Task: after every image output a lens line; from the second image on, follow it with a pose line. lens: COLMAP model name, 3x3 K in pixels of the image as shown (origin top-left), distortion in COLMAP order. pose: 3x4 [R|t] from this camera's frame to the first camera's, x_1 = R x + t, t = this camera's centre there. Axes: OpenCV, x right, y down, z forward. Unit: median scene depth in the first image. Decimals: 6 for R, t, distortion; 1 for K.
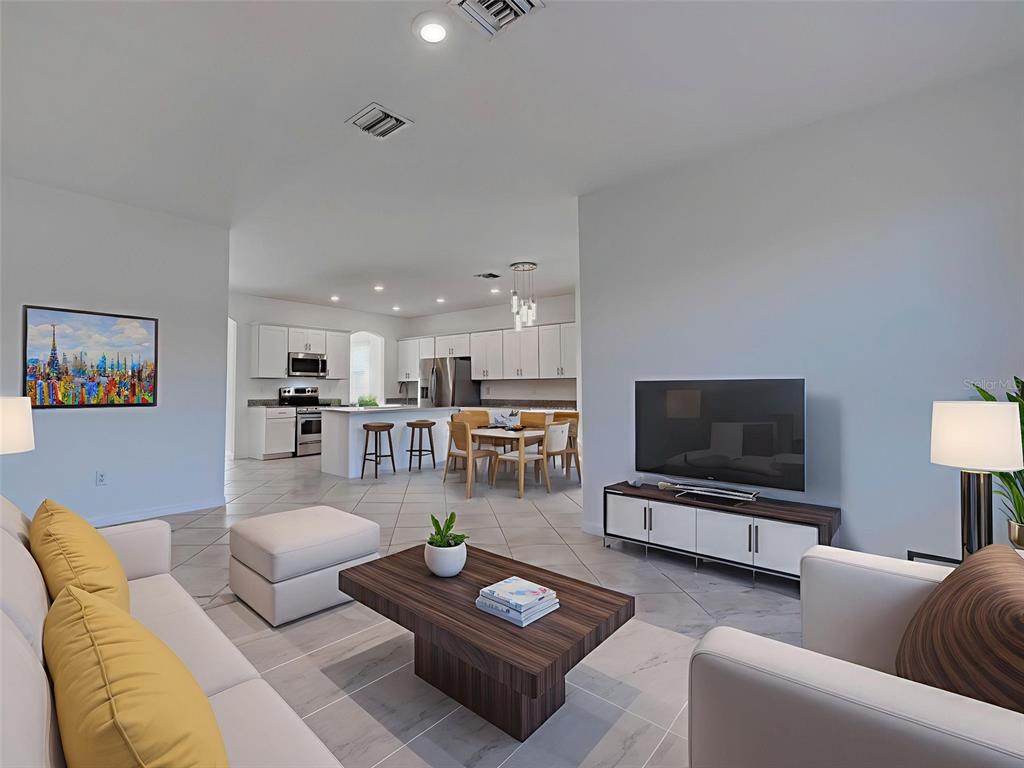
lens RADIAL K [[507.7, 0, 486.8], [0, 507.7, 385.6], [0, 0, 1]] dist [0.010499, -0.000086]
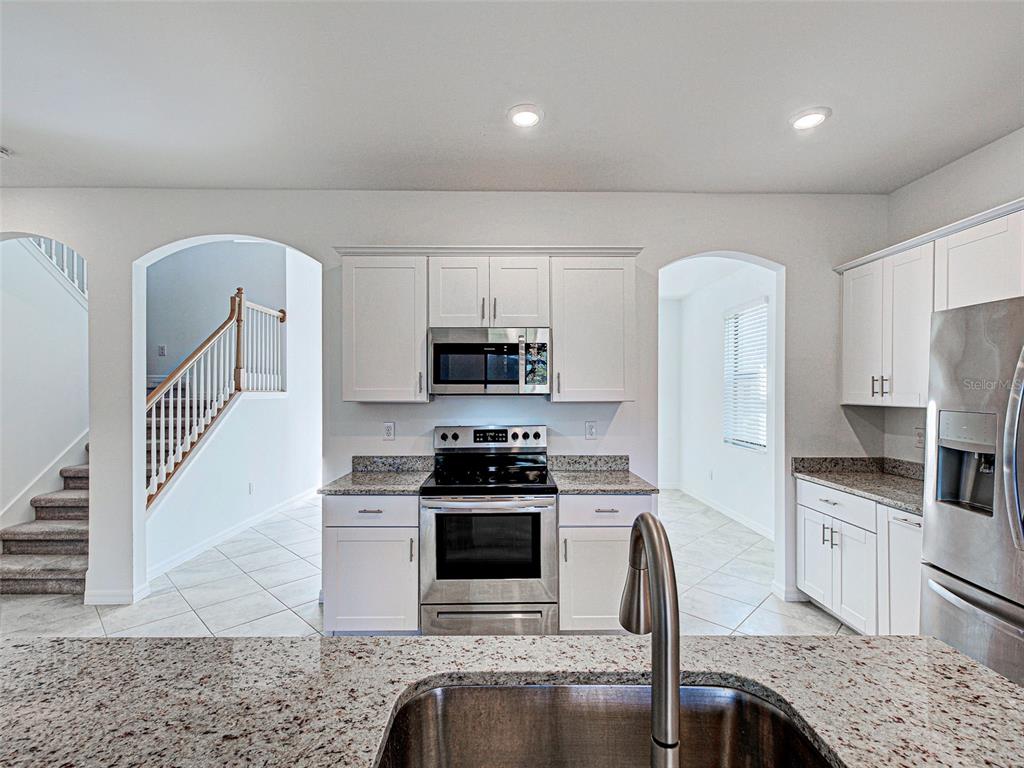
lens RADIAL K [[471.0, 0, 510.8], [0, 471.0, 388.9], [0, 0, 1]] dist [0.013139, 0.000070]
pose [[0.647226, 0.001517, -0.762296, -0.100993], [0.007169, 0.999942, 0.008077, -0.024441], [0.762264, -0.010693, 0.647178, 0.782362]]
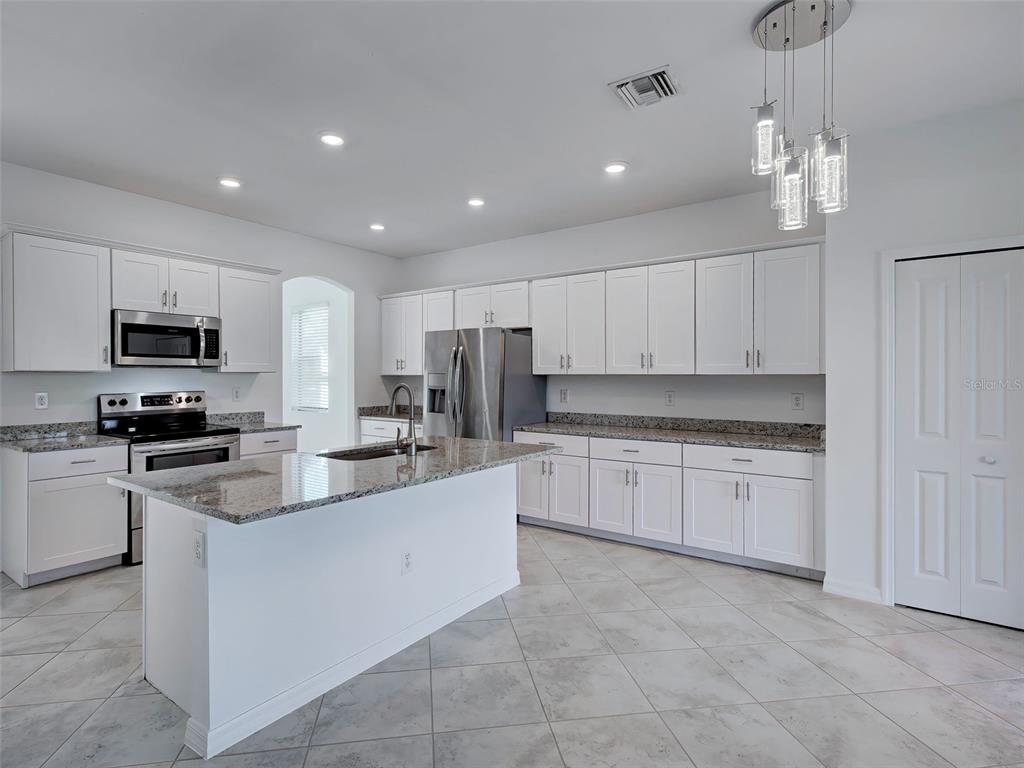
lens RADIAL K [[526.2, 0, 512.0], [0, 526.2, 384.0], [0, 0, 1]] dist [0.030418, -0.014432]
pose [[0.997123, -0.000032, 0.075805, -0.093582], [-0.002013, 0.999636, 0.026896, -0.016044], [-0.075778, -0.026972, 0.996760, 0.509657]]
